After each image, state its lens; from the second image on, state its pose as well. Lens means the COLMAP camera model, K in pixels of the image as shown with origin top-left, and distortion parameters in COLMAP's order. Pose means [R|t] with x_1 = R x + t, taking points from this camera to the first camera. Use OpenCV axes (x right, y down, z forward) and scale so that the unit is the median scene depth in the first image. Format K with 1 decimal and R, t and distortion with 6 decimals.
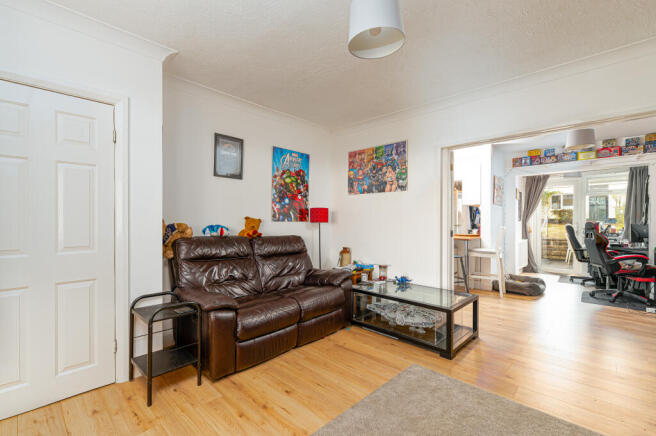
lens RADIAL K [[295.8, 0, 315.7], [0, 295.8, 221.2], [0, 0, 1]] dist [-0.000891, -0.002599]
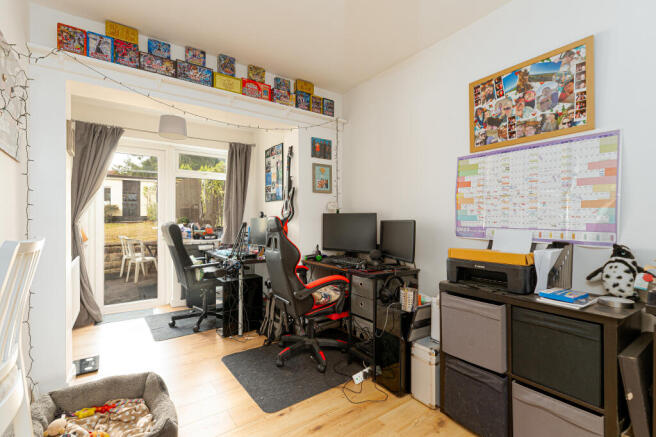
lens RADIAL K [[295.8, 0, 327.2], [0, 295.8, 219.8], [0, 0, 1]] dist [-0.000891, -0.002599]
pose [[0.164973, -0.005443, 0.986283, 0.389274], [0.006927, 0.999967, 0.004359, 0.006558], [-0.986274, 0.006113, 0.165005, 0.647880]]
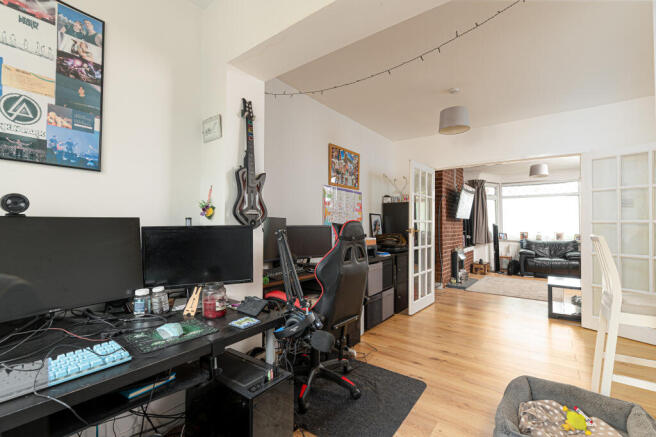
lens RADIAL K [[295.8, 0, 330.5], [0, 295.8, 216.9], [0, 0, 1]] dist [-0.000891, -0.002599]
pose [[-0.987415, -0.009006, -0.157892, 0.865420], [-0.004506, 0.999574, -0.028838, 0.009383], [0.158085, -0.027764, -0.987035, 1.120696]]
